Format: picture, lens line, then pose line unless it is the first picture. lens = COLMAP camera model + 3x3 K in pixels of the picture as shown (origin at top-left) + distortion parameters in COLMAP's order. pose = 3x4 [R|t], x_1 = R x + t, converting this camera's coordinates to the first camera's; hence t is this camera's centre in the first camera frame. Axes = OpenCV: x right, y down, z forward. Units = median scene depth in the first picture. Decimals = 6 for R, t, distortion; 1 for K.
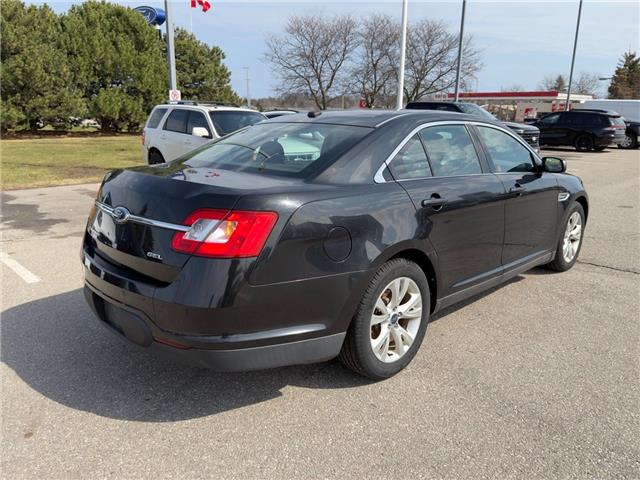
lens RADIAL K [[533.0, 0, 320.0], [0, 533.0, 240.0], [0, 0, 1]] dist [0.014206, -0.005373]
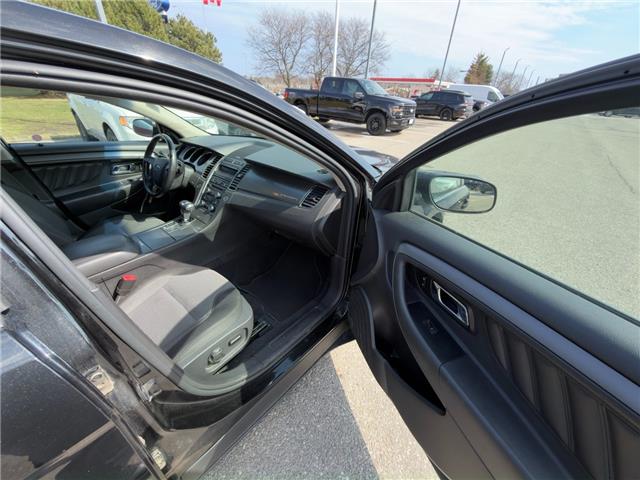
lens RADIAL K [[255.8, 0, 324.8], [0, 255.8, 238.2], [0, 0, 1]] dist [-0.000131, 0.000428]
pose [[0.998081, 0.003680, 0.061813, 0.071805], [-0.021271, 0.957865, 0.286430, -0.030706], [-0.058155, -0.287196, 0.956105, 0.150455]]
